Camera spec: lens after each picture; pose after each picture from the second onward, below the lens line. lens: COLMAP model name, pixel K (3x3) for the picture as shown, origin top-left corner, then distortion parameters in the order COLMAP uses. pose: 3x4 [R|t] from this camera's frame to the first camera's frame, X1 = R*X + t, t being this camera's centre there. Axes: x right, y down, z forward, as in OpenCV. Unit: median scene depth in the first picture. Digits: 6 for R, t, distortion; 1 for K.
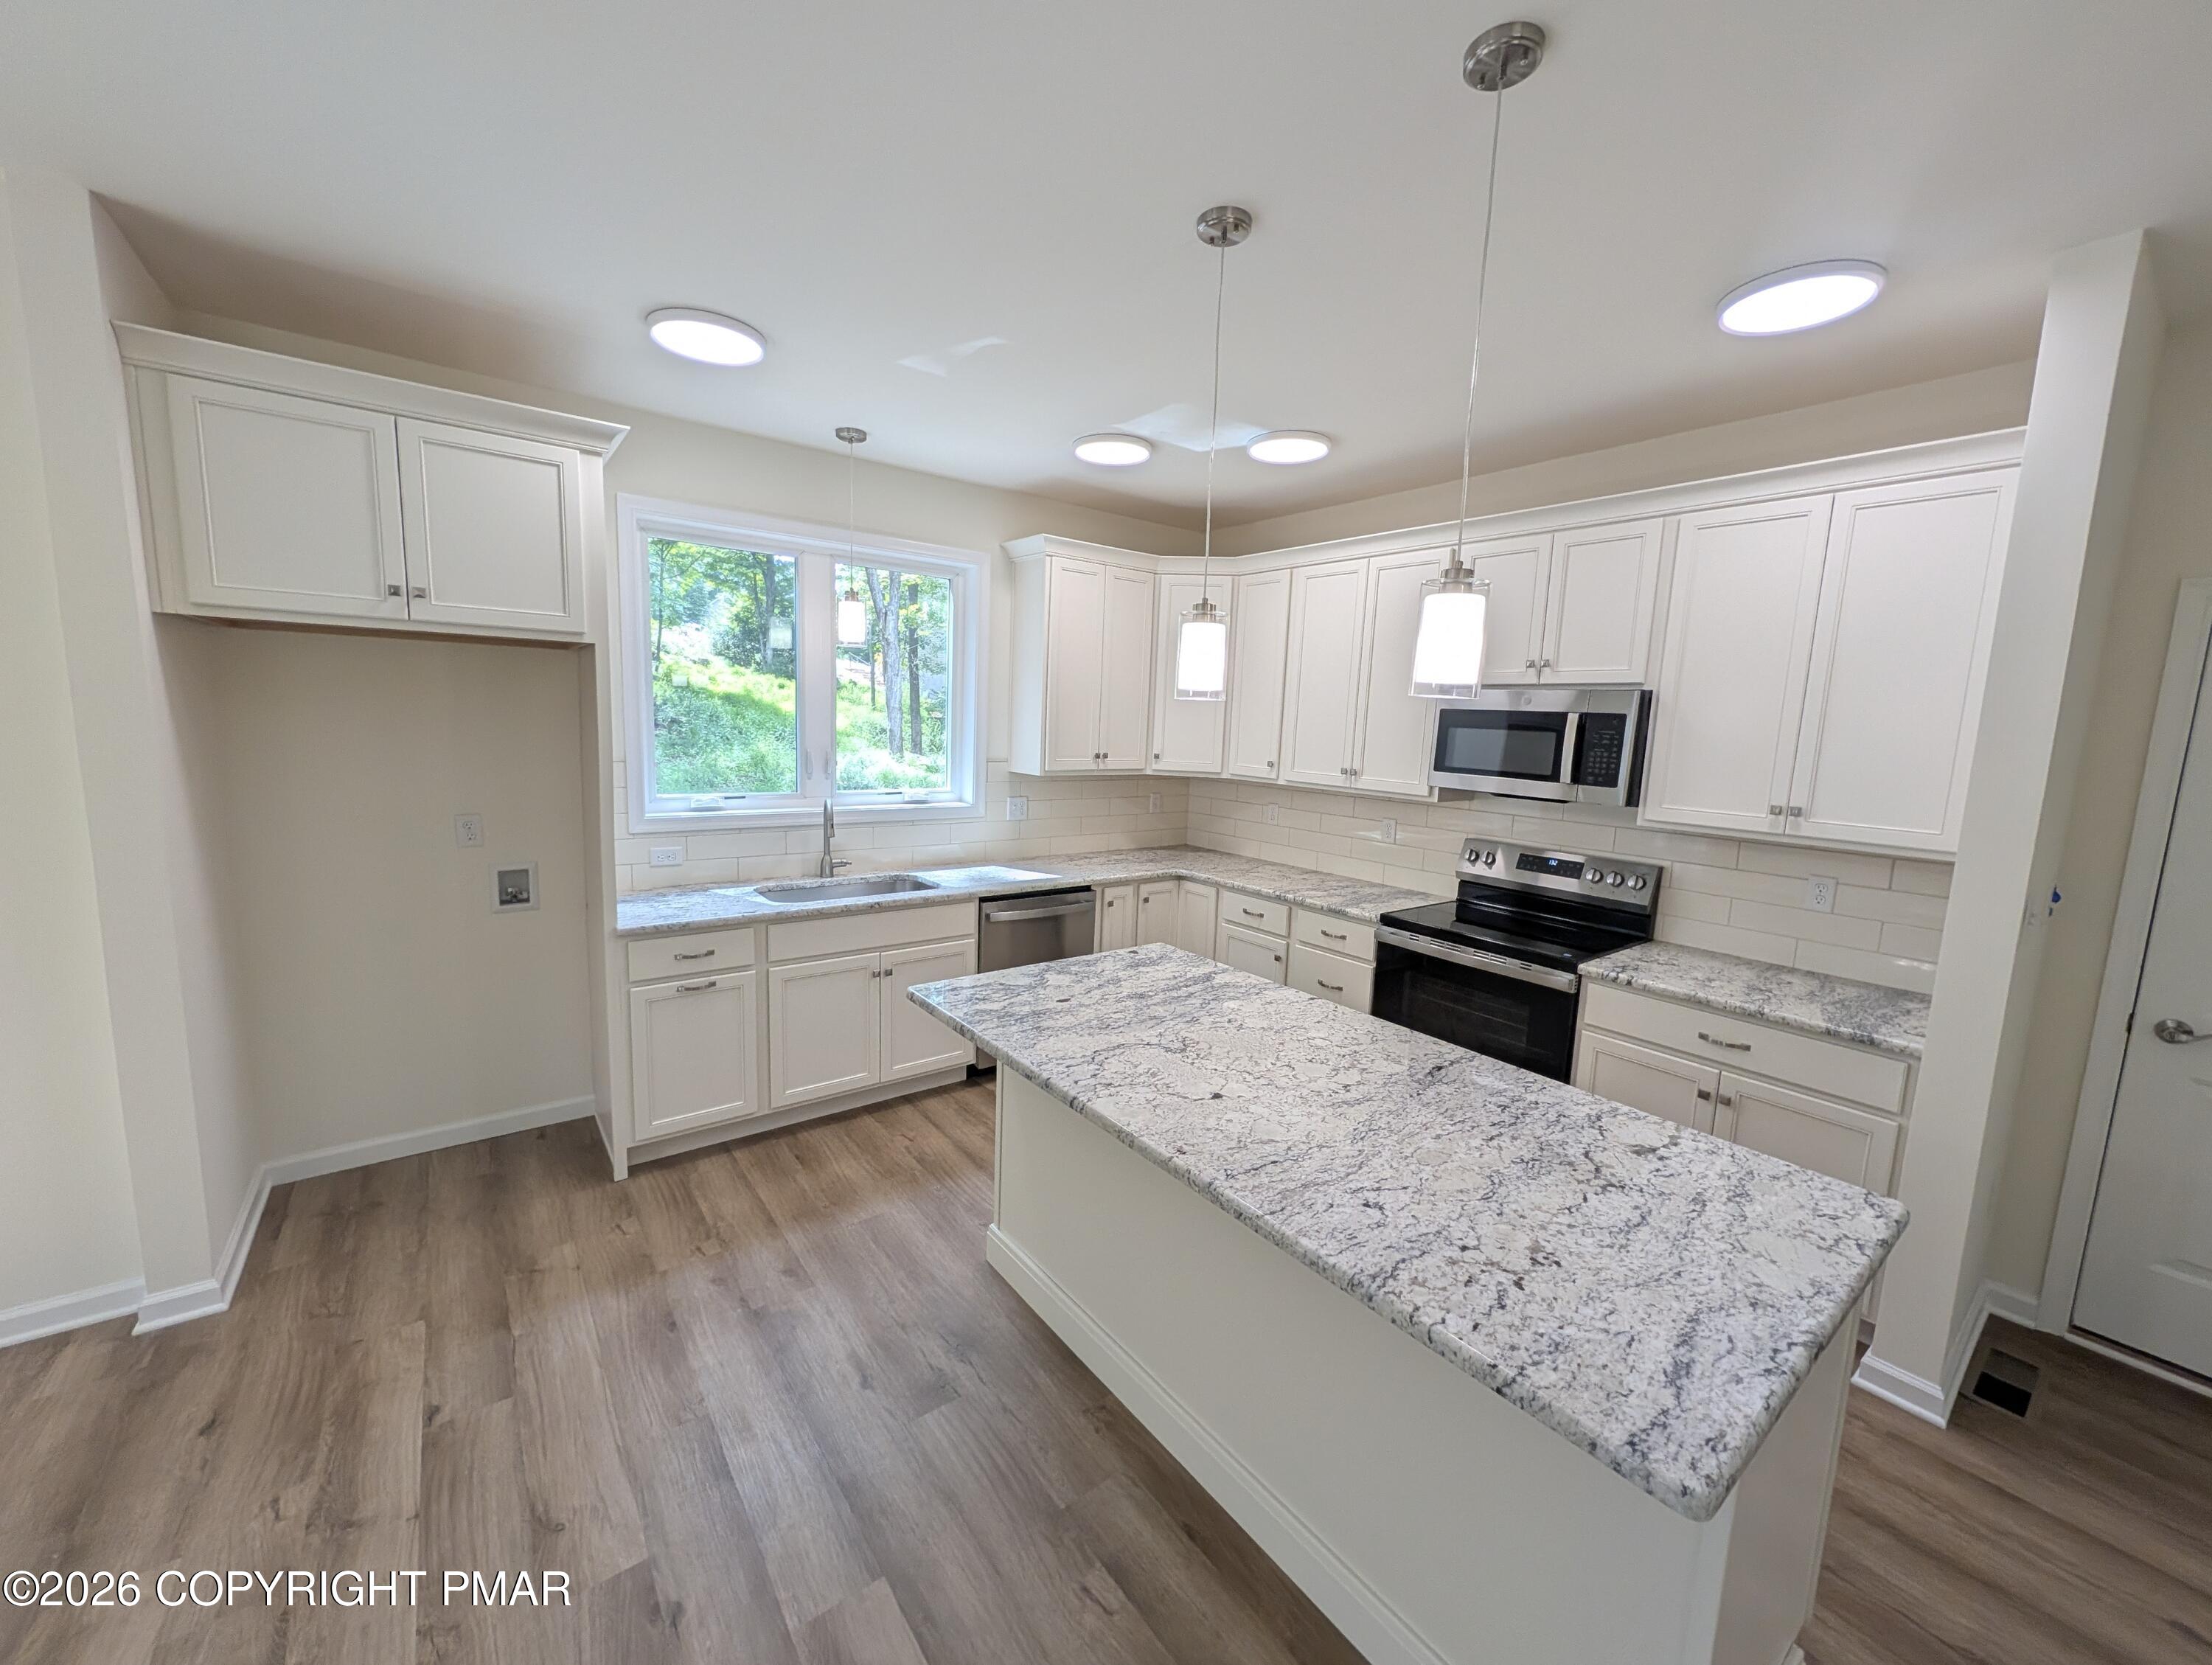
lens RADIAL K [[851.5, 0, 1104.6], [0, 851.5, 830.6], [0, 0, 1]] dist [0.002352, -0.000356]
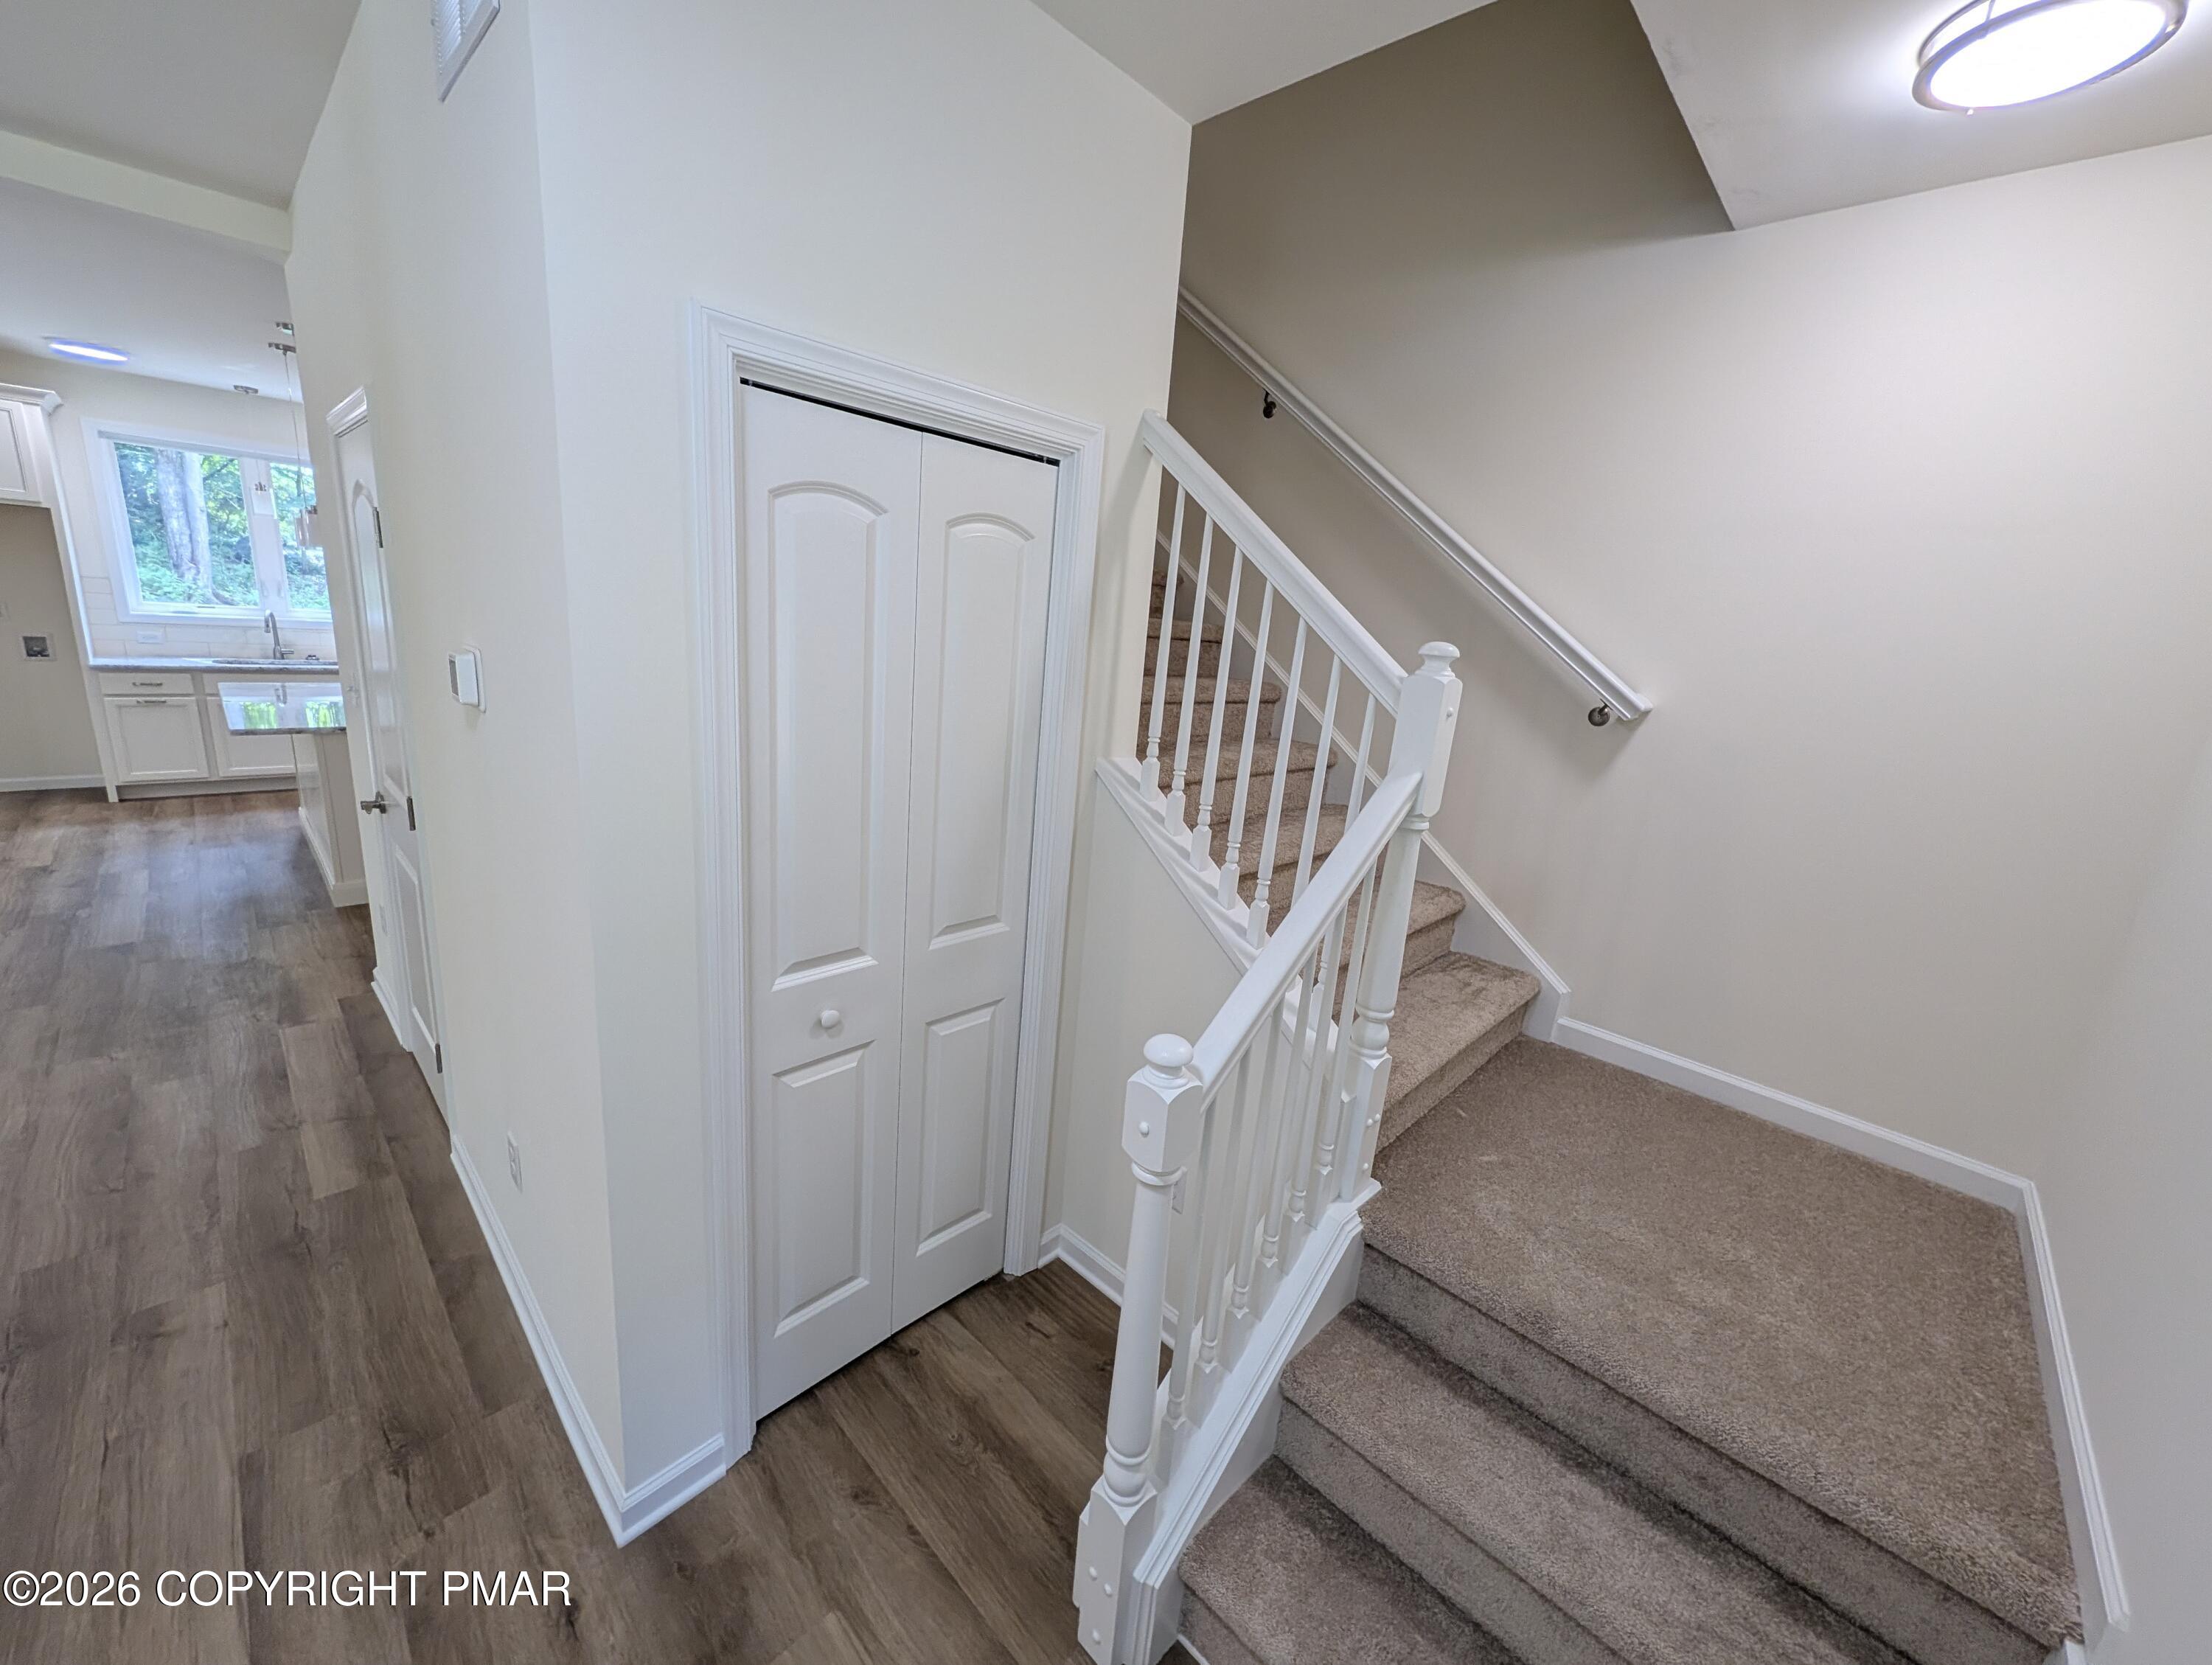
lens RADIAL K [[851.5, 0, 1102.8], [0, 851.5, 830.2], [0, 0, 1]] dist [0.002352, -0.000356]
pose [[0.989960, 0.006391, 0.141202, 1.055345], [-0.023826, 0.992227, 0.122135, 0.146411], [-0.139324, -0.124273, 0.982418, -0.927586]]
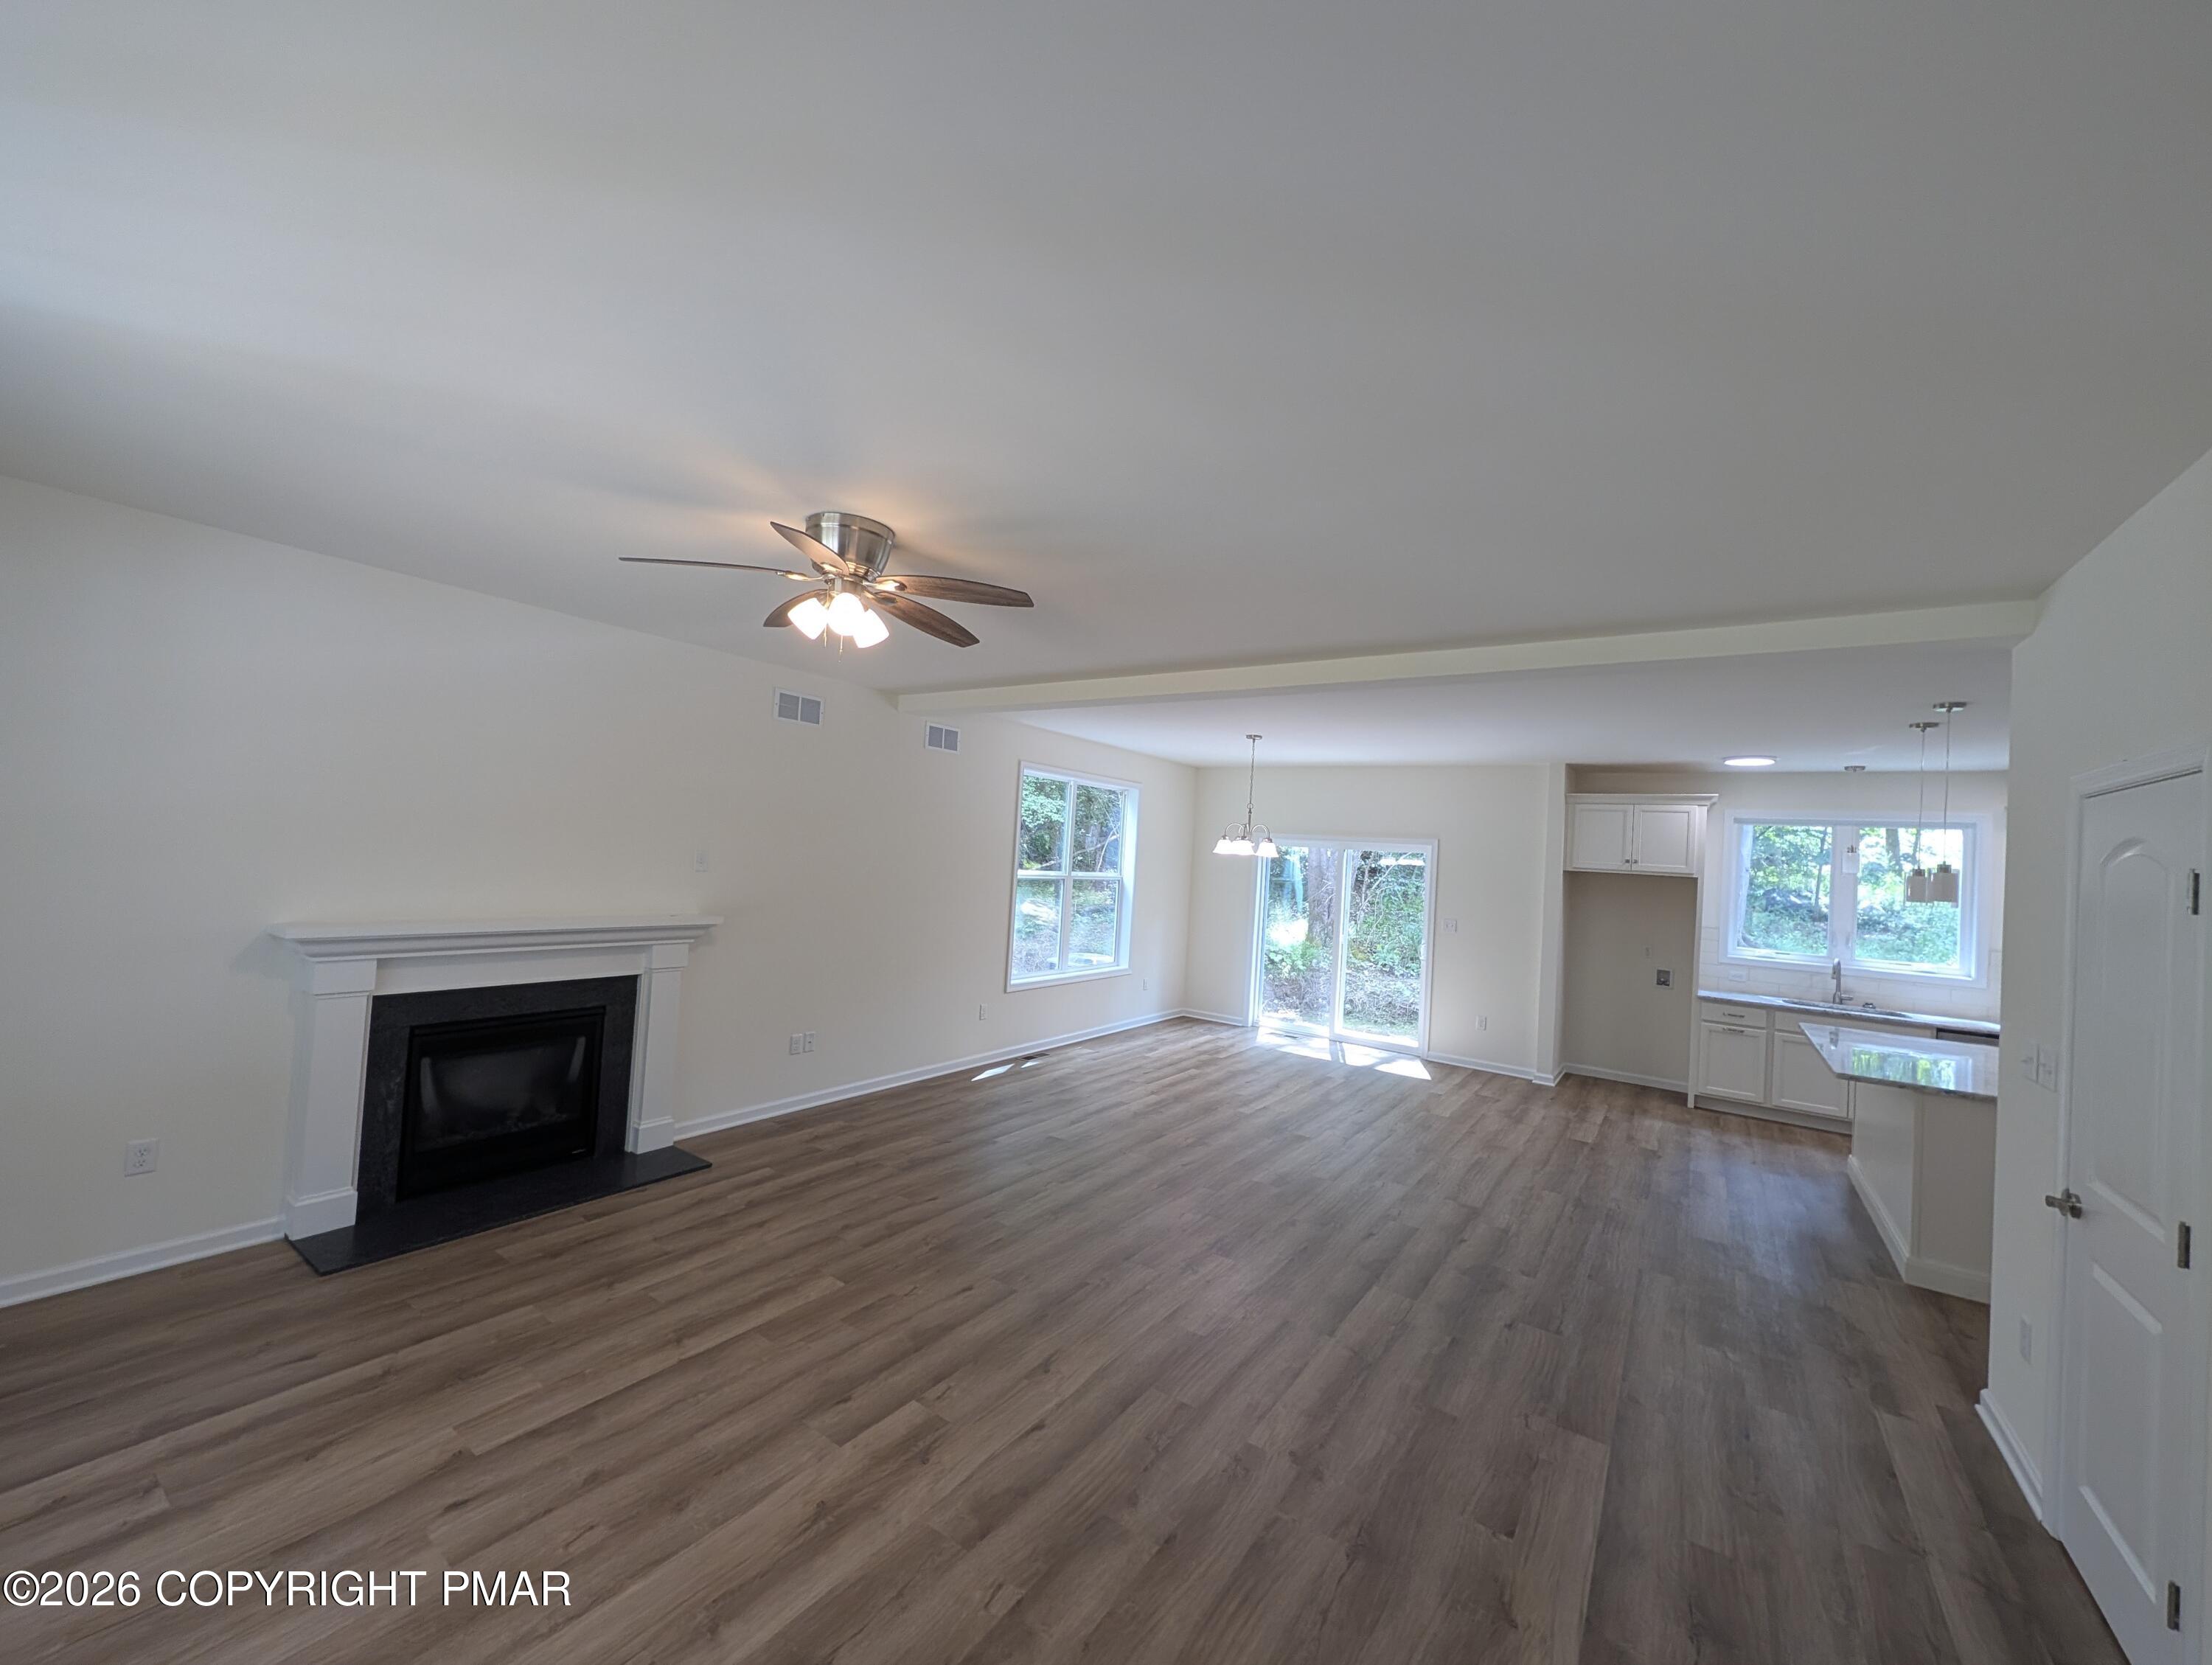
lens RADIAL K [[851.5, 0, 1104.6], [0, 851.5, 829.3], [0, 0, 1]] dist [0.002352, -0.000356]
pose [[0.302430, -0.048137, -0.951955, 0.917179], [-0.174105, 0.979132, -0.104823, 0.150117], [0.937136, 0.197442, 0.287738, -1.001454]]
